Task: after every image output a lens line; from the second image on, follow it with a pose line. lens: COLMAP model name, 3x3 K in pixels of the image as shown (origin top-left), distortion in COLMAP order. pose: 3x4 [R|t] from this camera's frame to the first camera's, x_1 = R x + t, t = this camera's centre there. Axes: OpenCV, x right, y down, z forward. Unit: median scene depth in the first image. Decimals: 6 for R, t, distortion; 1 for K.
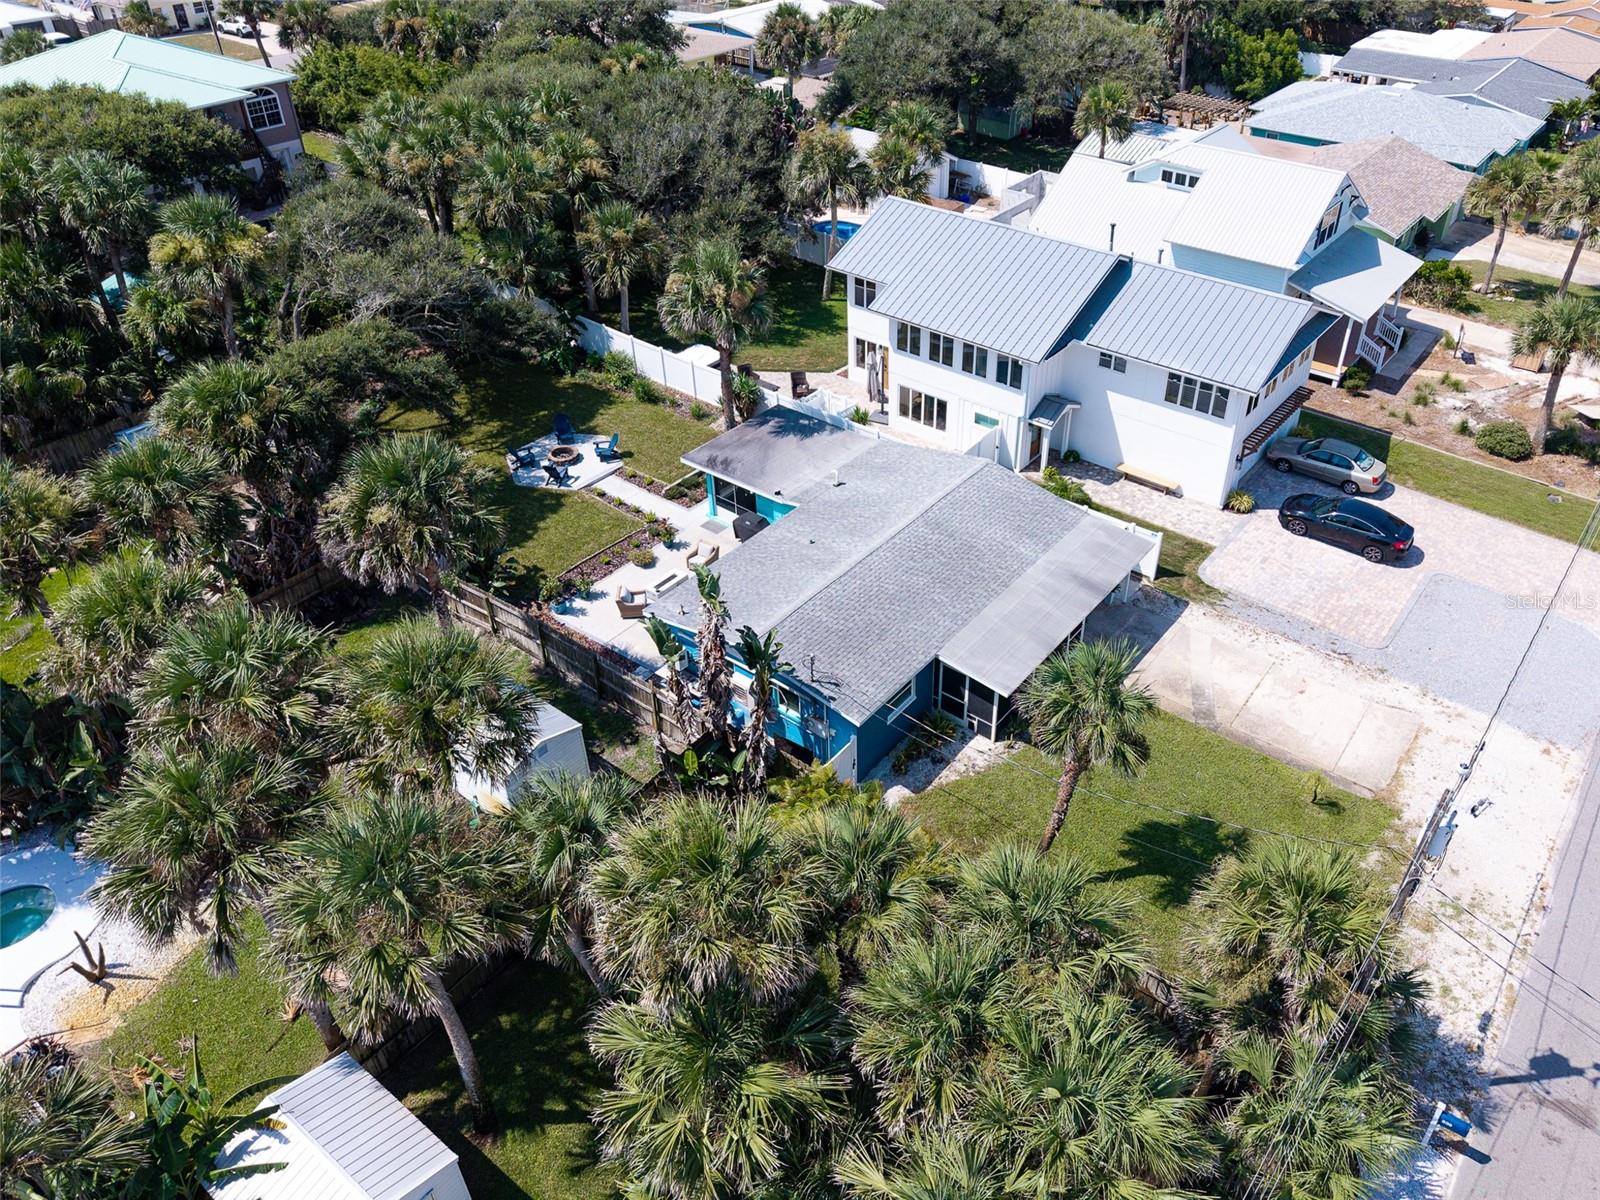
lens RADIAL K [[1164.0, 0, 887.9], [0, 1164.0, 551.1], [0, 0, 1]] dist [0.053424, -0.065476]
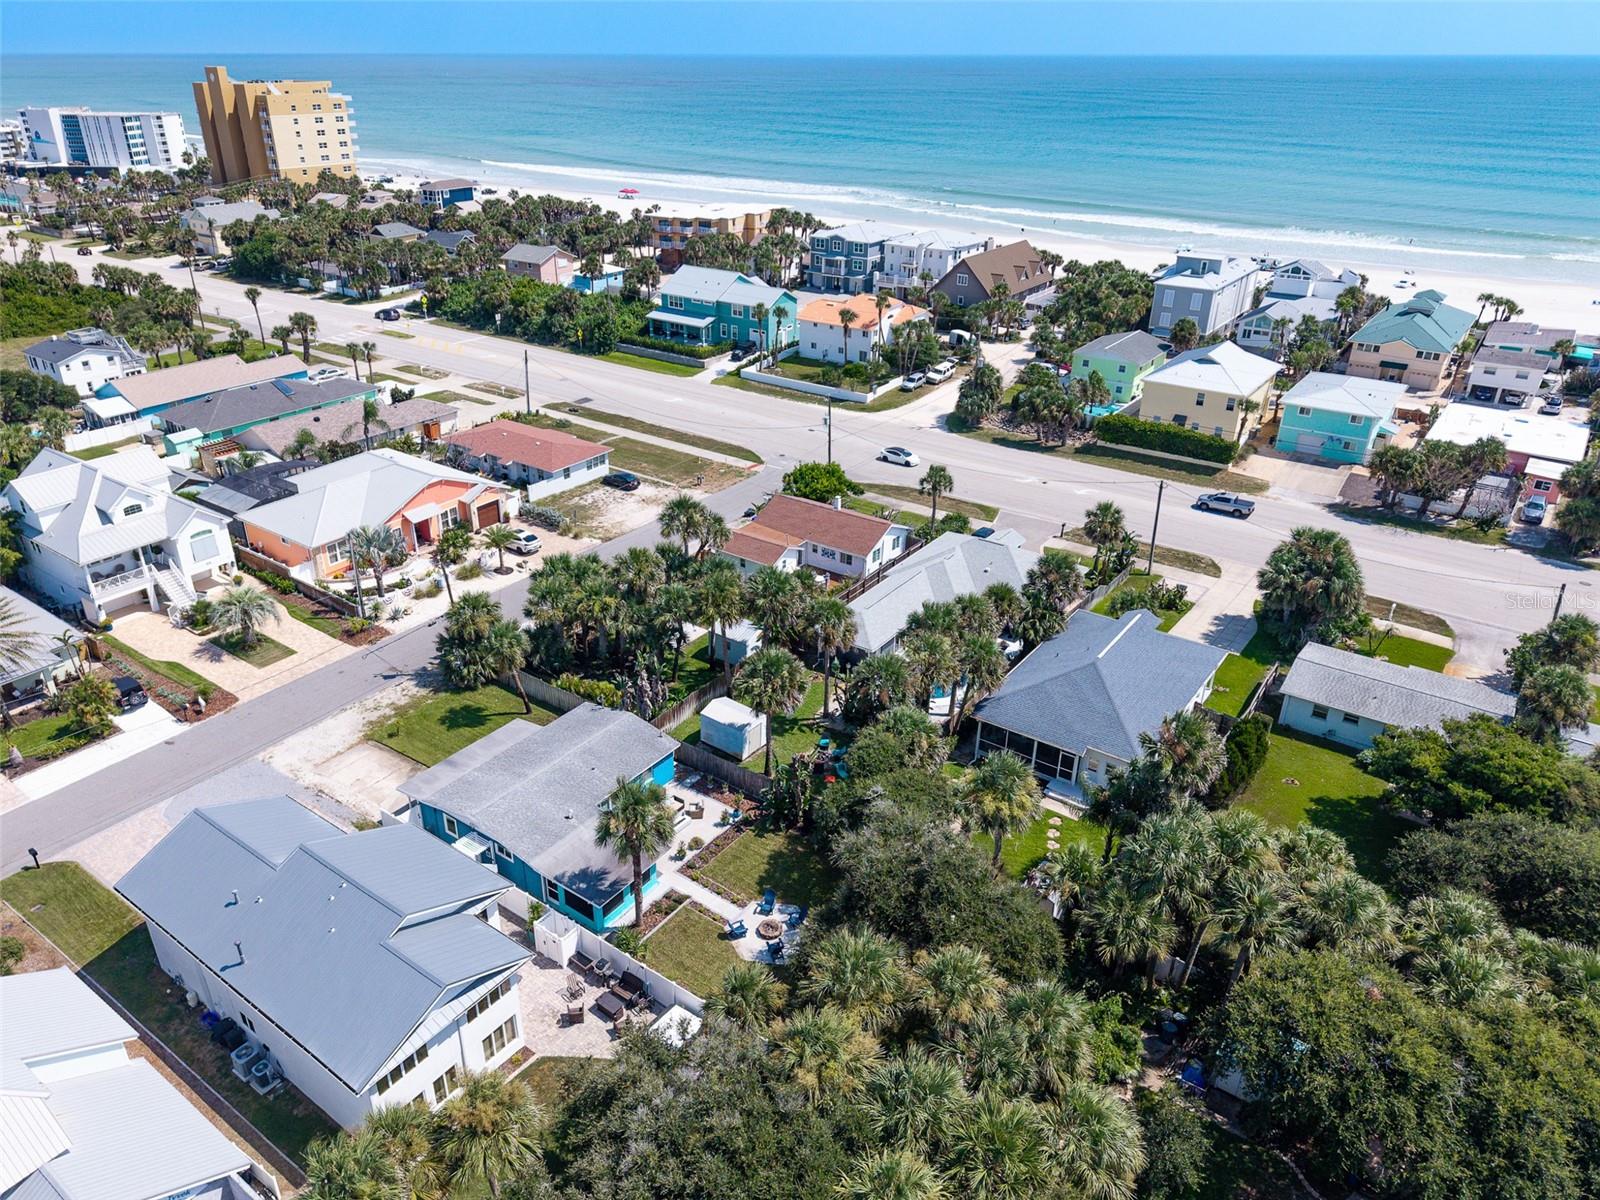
lens RADIAL K [[1106.3, 0, 790.9], [0, 1106.3, 625.5], [0, 0, 1]] dist [0.050994, -0.054253]
pose [[-0.999802, -0.013500, -0.014632, -0.289993], [-0.019127, 0.447386, 0.894136, -1.392054], [-0.005525, 0.894239, -0.447556, 1.300723]]
